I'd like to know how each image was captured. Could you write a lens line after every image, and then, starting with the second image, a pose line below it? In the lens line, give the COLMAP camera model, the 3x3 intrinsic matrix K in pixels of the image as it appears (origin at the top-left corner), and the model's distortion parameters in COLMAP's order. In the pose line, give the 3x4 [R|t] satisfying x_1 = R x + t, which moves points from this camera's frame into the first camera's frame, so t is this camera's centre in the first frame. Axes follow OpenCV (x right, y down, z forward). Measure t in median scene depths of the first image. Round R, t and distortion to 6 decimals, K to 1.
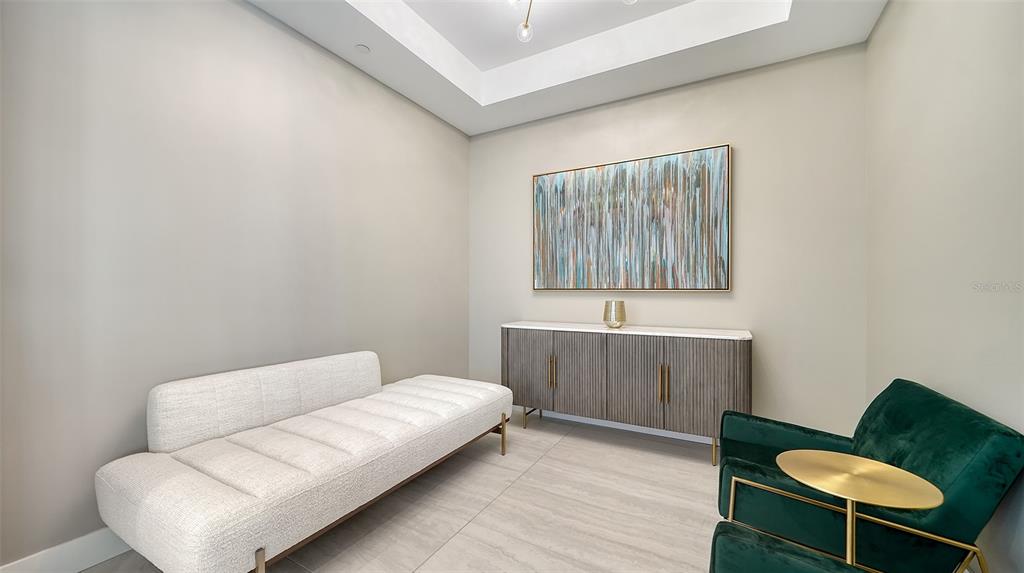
lens RADIAL K [[398.8, 0, 504.6], [0, 398.8, 288.4], [0, 0, 1]] dist [0.003629, 0.000090]
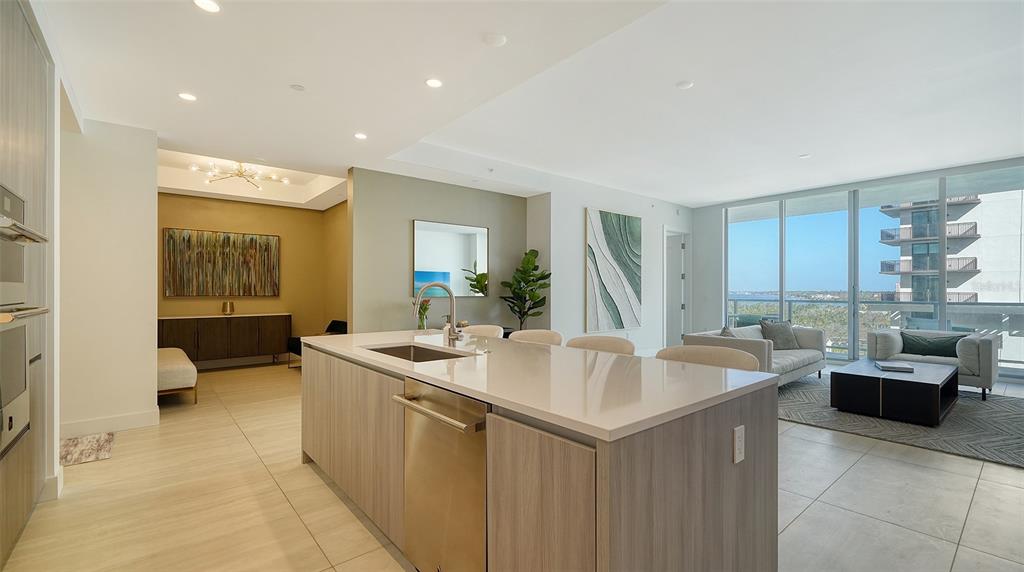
lens RADIAL K [[446.9, 0, 511.4], [0, 446.9, 285.8], [0, 0, 1]] dist [-0.002192, -0.000121]
pose [[0.342254, 0.008767, 0.939567, -1.315128], [-0.007323, 0.999951, -0.006663, -0.044310], [-0.939579, -0.004600, 0.342301, -1.100038]]
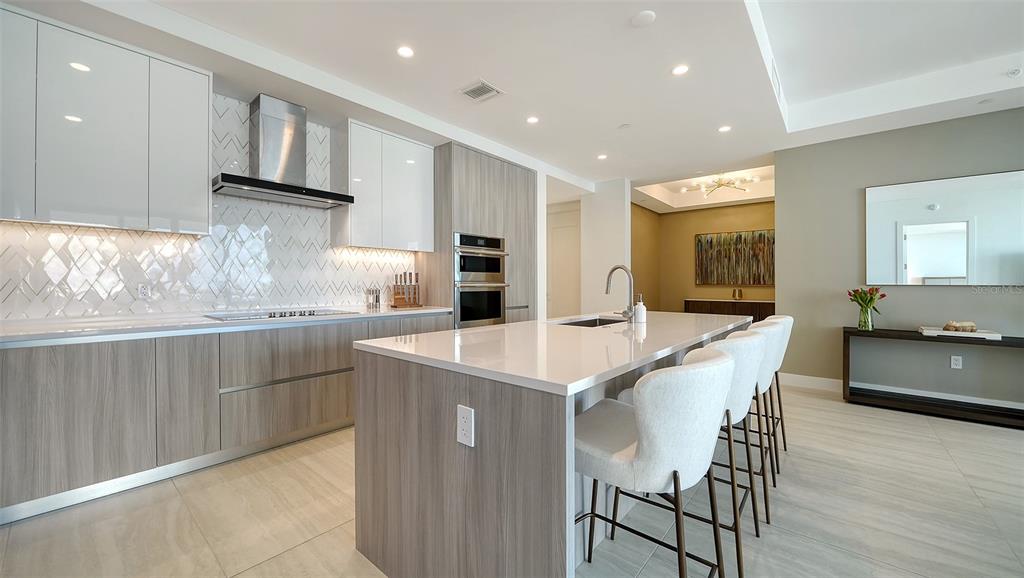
lens RADIAL K [[380.6, 0, 515.0], [0, 380.6, 279.7], [0, 0, 1]] dist [-0.000790, -0.000016]
pose [[0.986703, -0.003530, -0.162494, -0.669873], [0.004022, 0.999988, 0.002695, -0.038226], [0.162482, -0.003312, 0.986706, -1.482675]]
